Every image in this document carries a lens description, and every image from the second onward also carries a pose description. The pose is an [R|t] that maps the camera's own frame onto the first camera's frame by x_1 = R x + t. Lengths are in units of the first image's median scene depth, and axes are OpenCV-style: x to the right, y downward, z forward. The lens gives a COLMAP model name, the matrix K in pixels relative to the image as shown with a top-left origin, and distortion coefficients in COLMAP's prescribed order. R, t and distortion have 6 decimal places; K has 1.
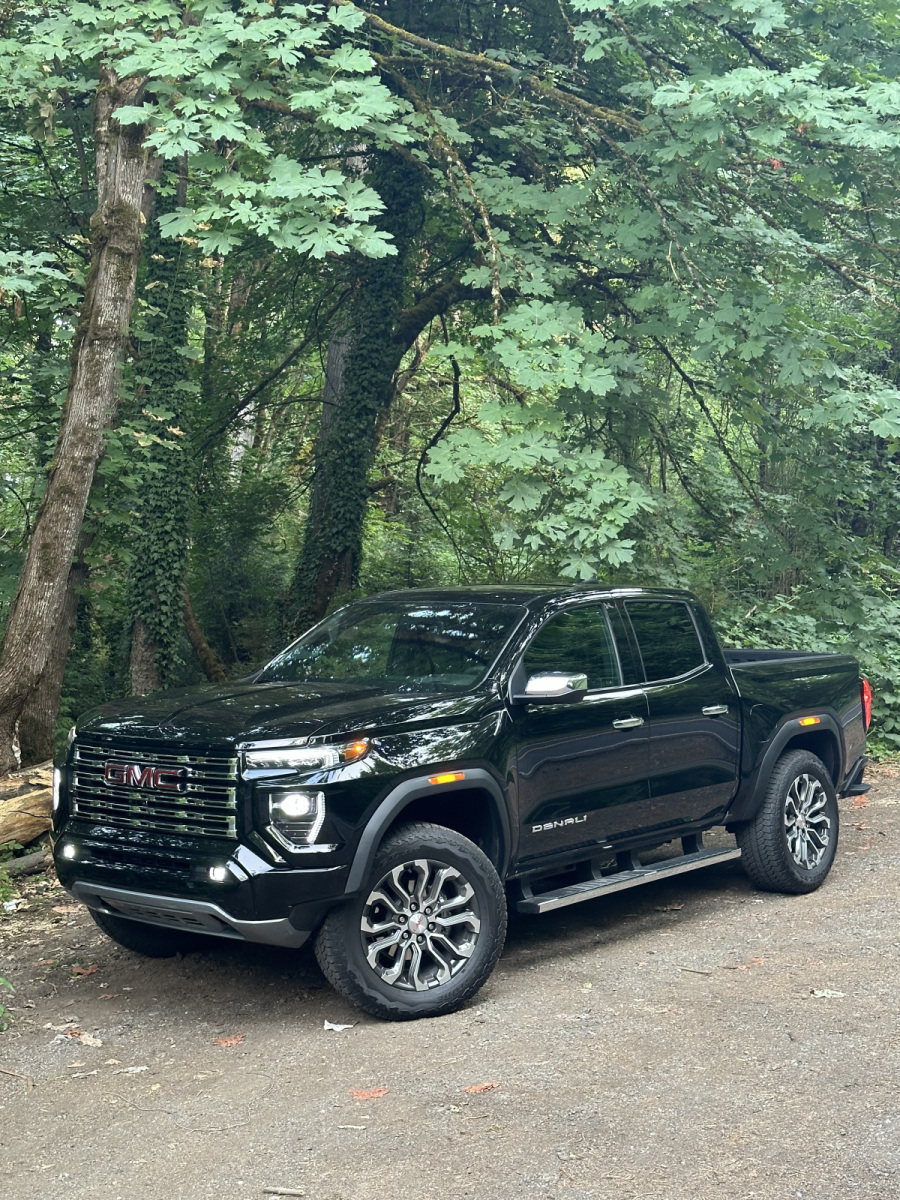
lens RADIAL K [[1691.2, 0, 431.1], [0, 1691.2, 630.6], [0, 0, 1]] dist [0.113581, 0.000000]
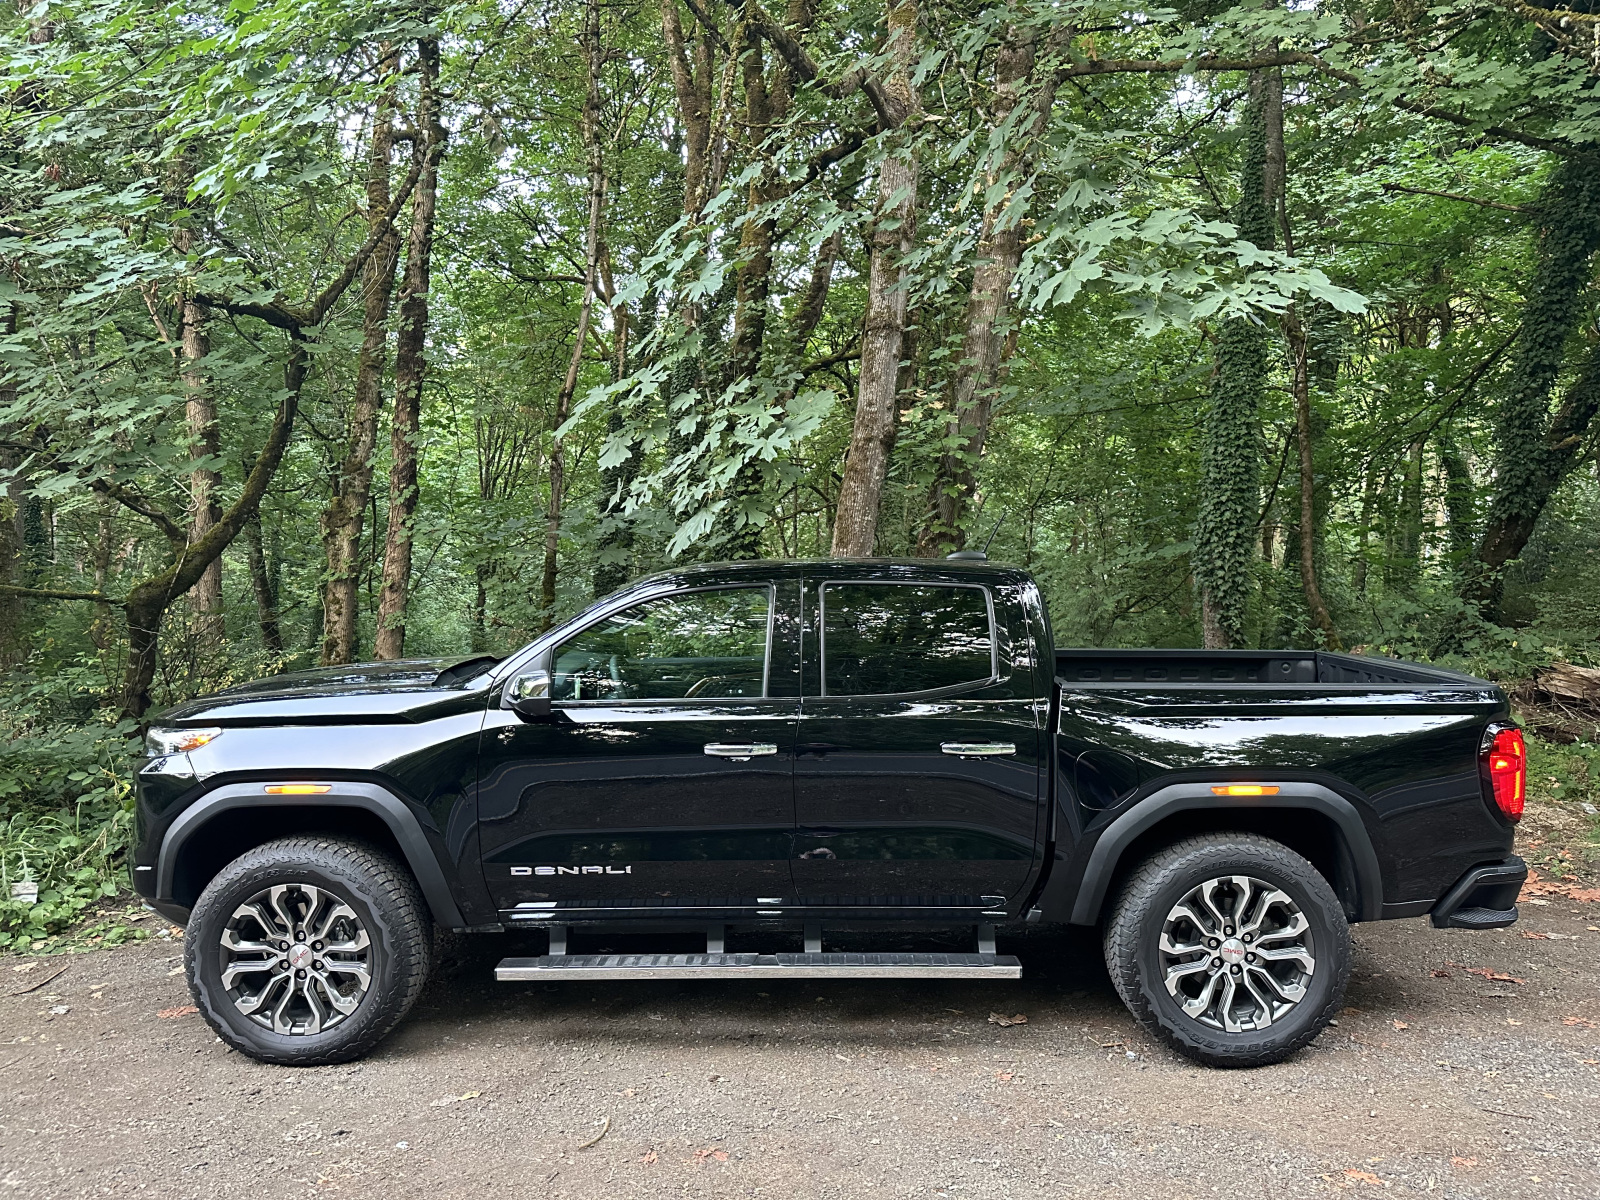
lens RADIAL K [[1131.3, 0, 772.0], [0, 1131.3, 587.1], [0, 0, 1]] dist [0.042191, -0.048327]
pose [[0.618426, 0.038152, -0.784916, 0.348541], [-0.030981, 0.999228, 0.024160, -0.019390], [0.785232, 0.009376, 0.619131, 0.494305]]
